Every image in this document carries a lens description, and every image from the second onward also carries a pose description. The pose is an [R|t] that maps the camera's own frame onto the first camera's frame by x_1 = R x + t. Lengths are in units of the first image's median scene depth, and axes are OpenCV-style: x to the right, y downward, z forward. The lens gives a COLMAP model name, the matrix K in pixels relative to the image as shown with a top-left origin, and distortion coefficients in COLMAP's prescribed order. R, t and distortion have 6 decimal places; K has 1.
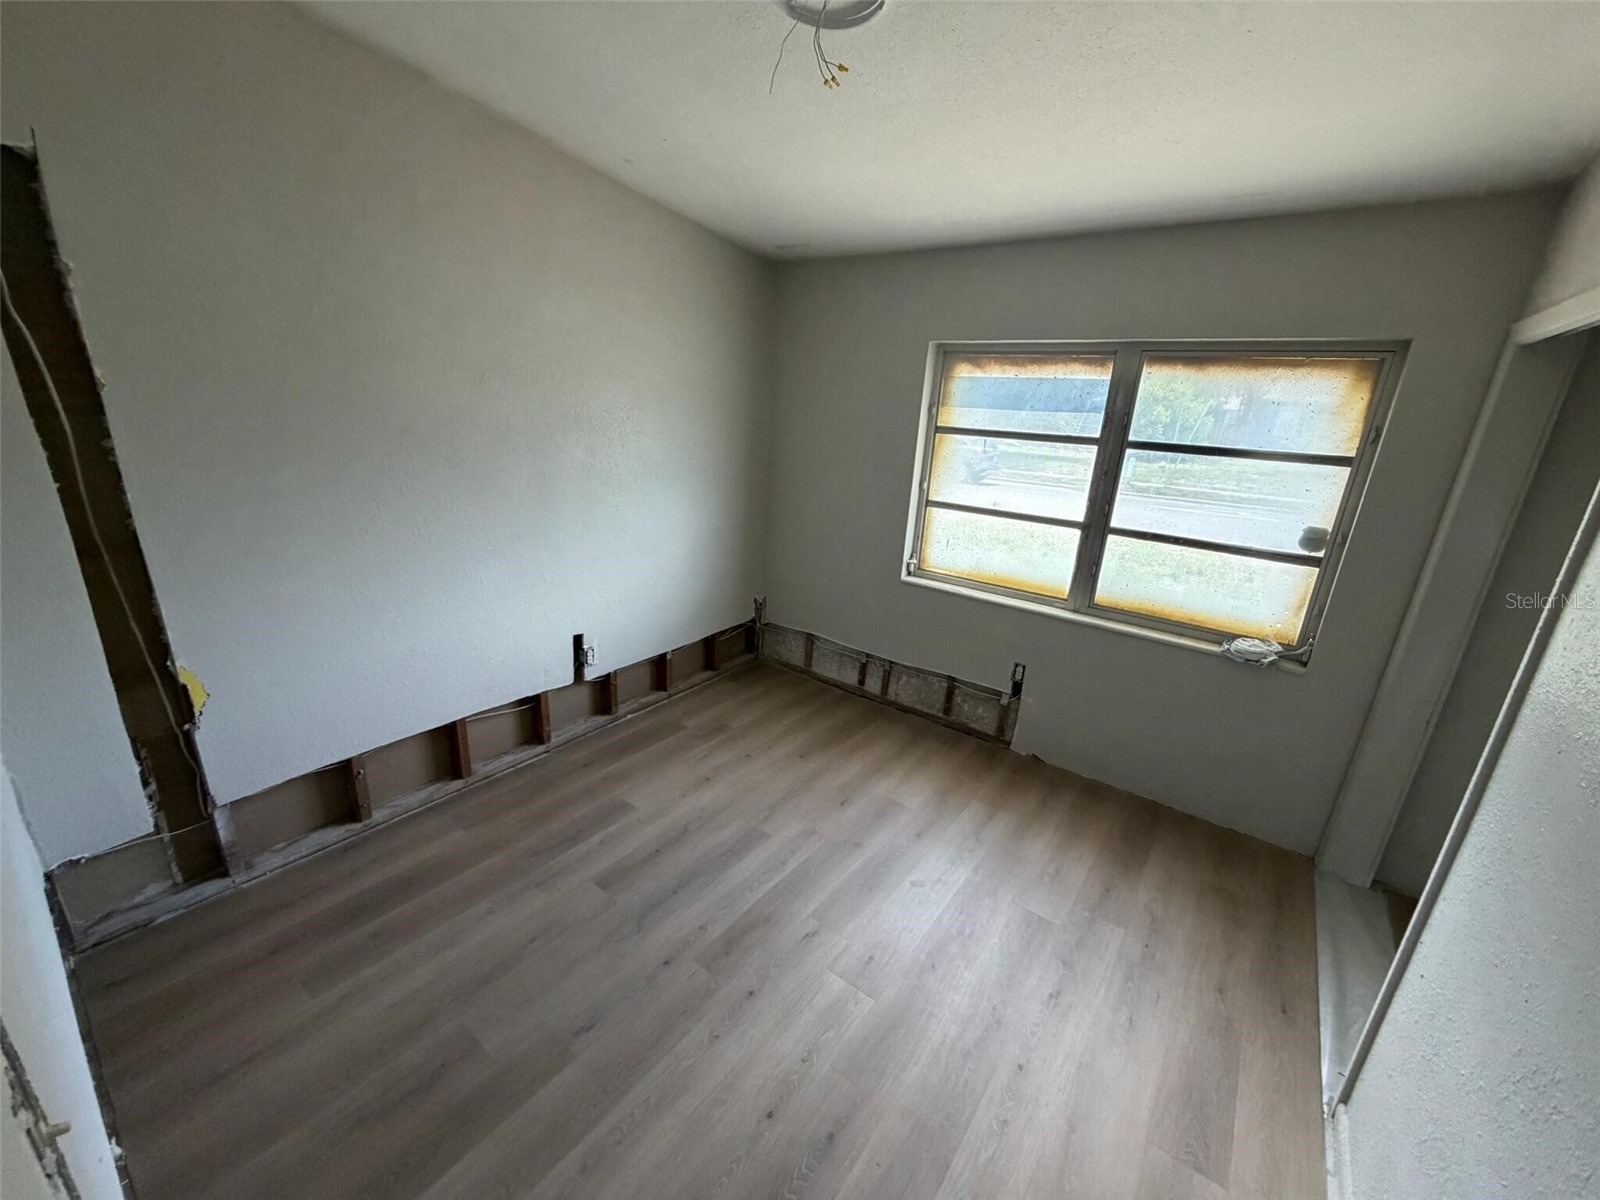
lens RADIAL K [[639.2, 0, 795.0], [0, 639.2, 609.3], [0, 0, 1]] dist [0.000589, 0.000068]
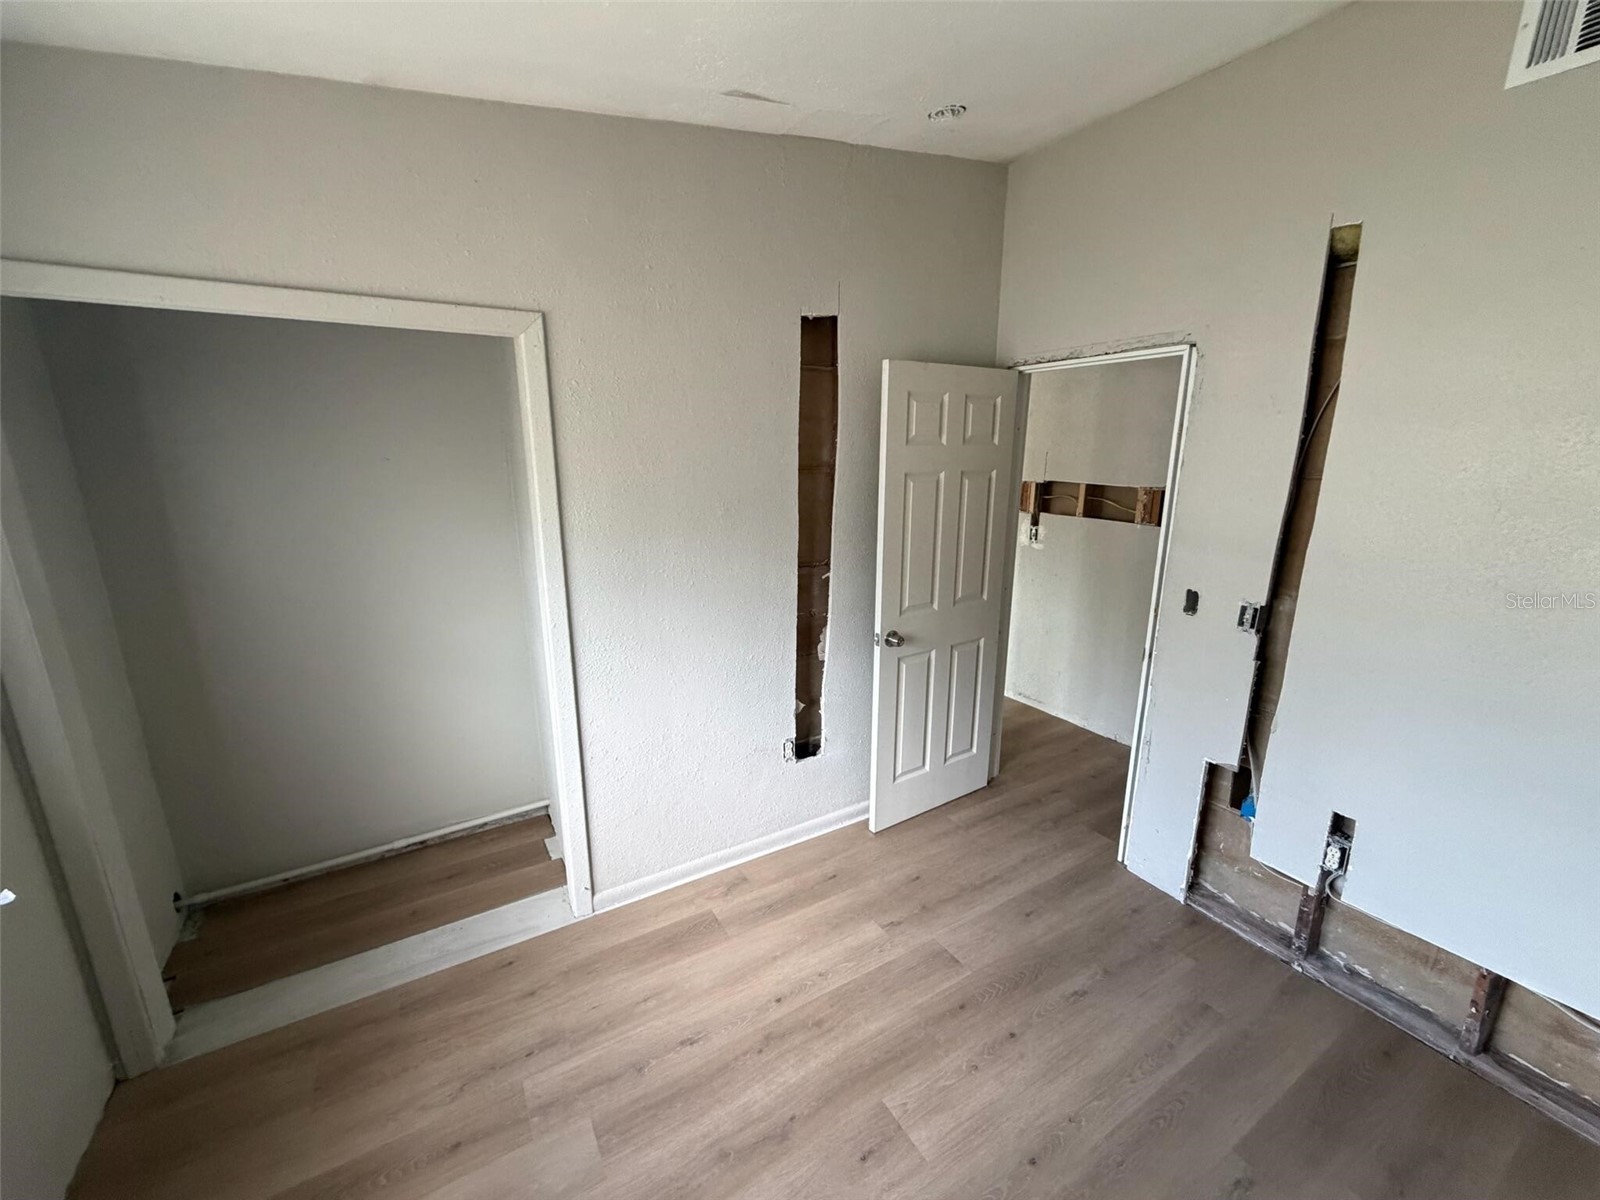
lens RADIAL K [[639.2, 0, 801.1], [0, 639.2, 604.7], [0, 0, 1]] dist [0.000589, 0.000068]
pose [[-0.928771, -0.136929, 0.344435, 0.036353], [0.072302, 0.844481, 0.530684, -0.743716], [-0.363535, 0.517787, -0.774429, 2.378711]]
